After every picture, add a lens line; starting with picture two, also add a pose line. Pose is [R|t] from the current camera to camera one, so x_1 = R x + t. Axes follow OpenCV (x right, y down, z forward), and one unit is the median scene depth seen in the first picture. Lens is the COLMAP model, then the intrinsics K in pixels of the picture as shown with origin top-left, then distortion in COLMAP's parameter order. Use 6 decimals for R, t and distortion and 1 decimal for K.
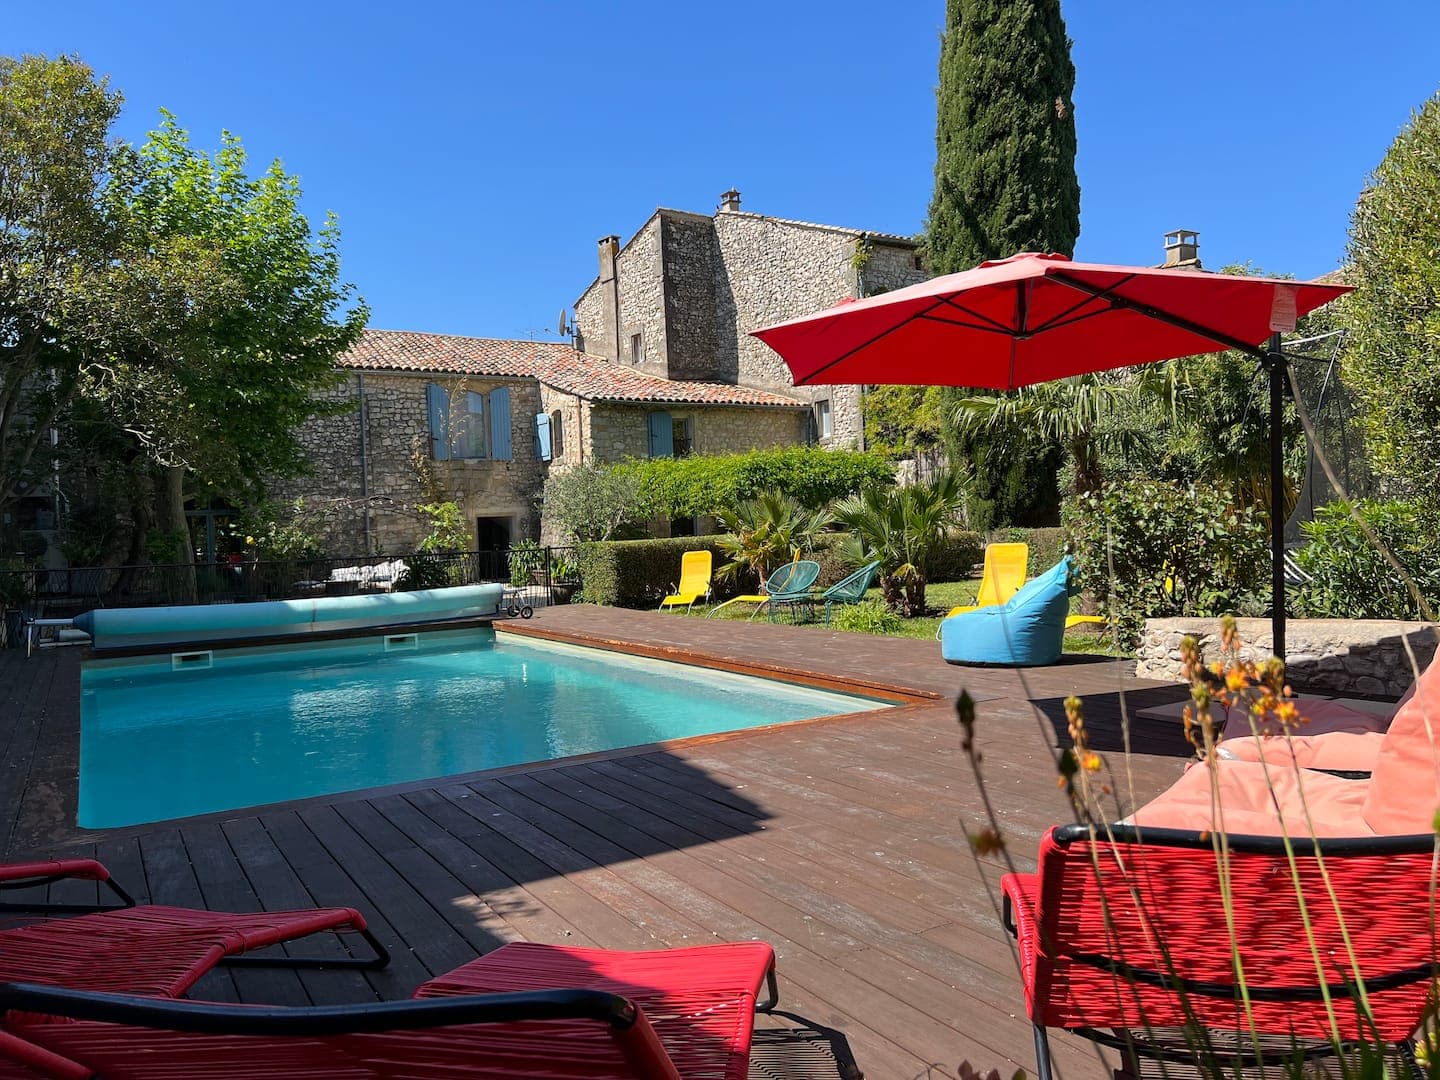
lens RADIAL K [[1046.4, 0, 733.7], [0, 1046.4, 551.1], [0, 0, 1]] dist [0.008605, -0.022013]
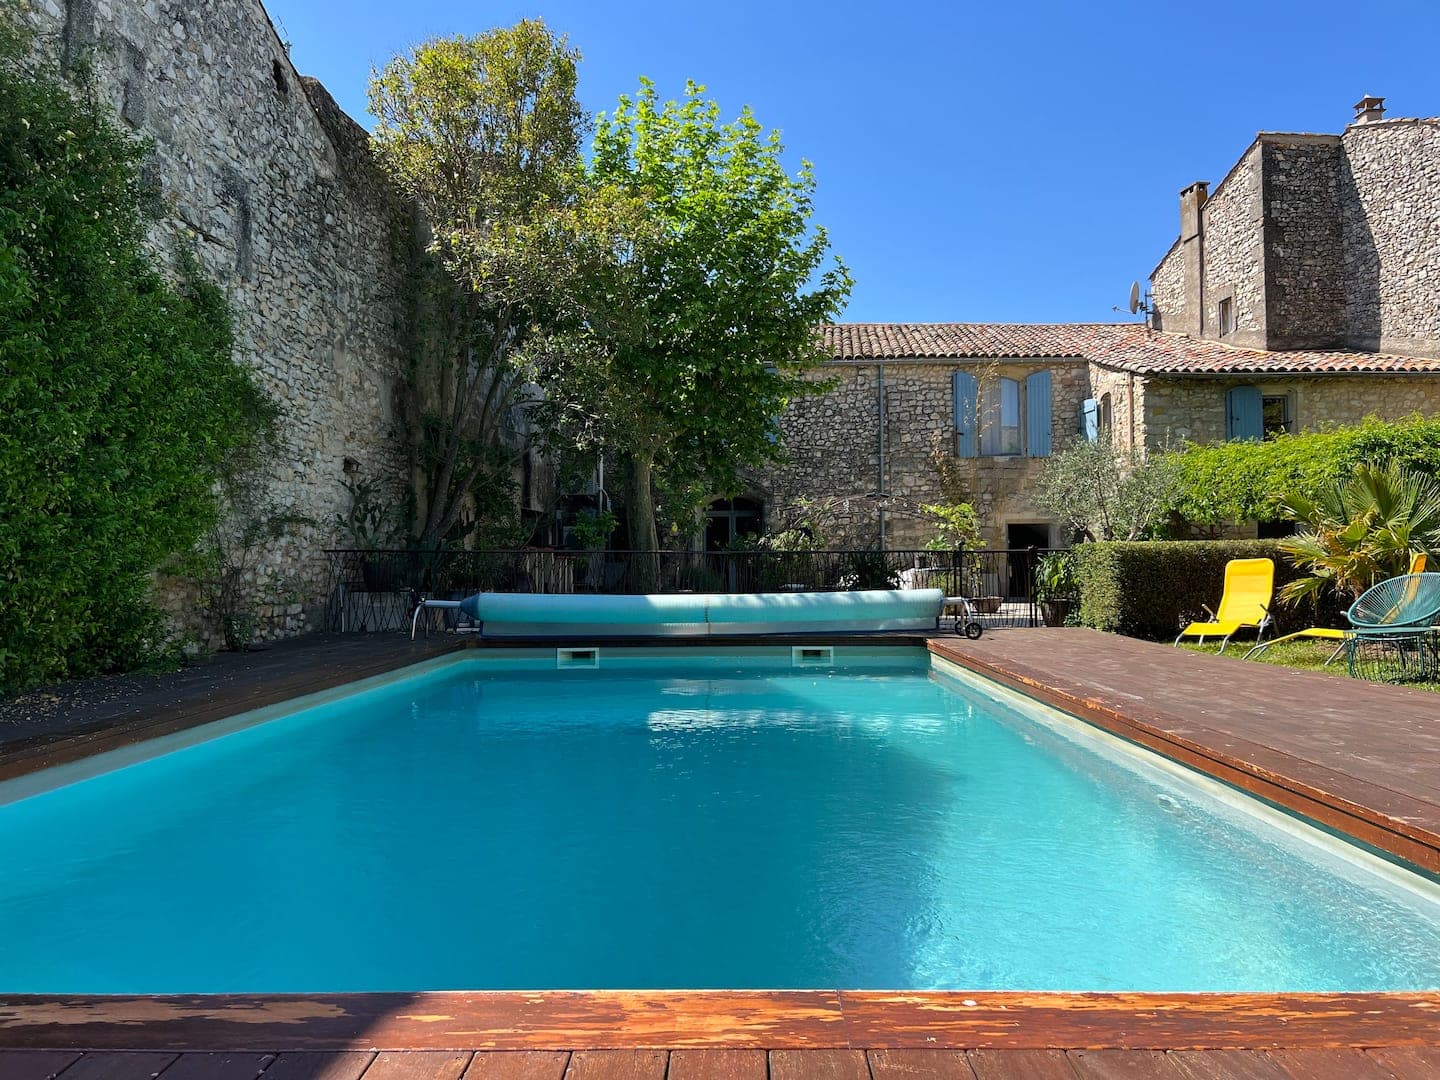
lens RADIAL K [[1046.4, 0, 723.4], [0, 1046.4, 537.1], [0, 0, 1]] dist [0.008605, -0.022013]
pose [[0.836531, 0.018581, -0.547604, 0.031565], [-0.039578, 0.998863, -0.026568, 0.011043], [0.546488, 0.043898, 0.836316, 0.166556]]
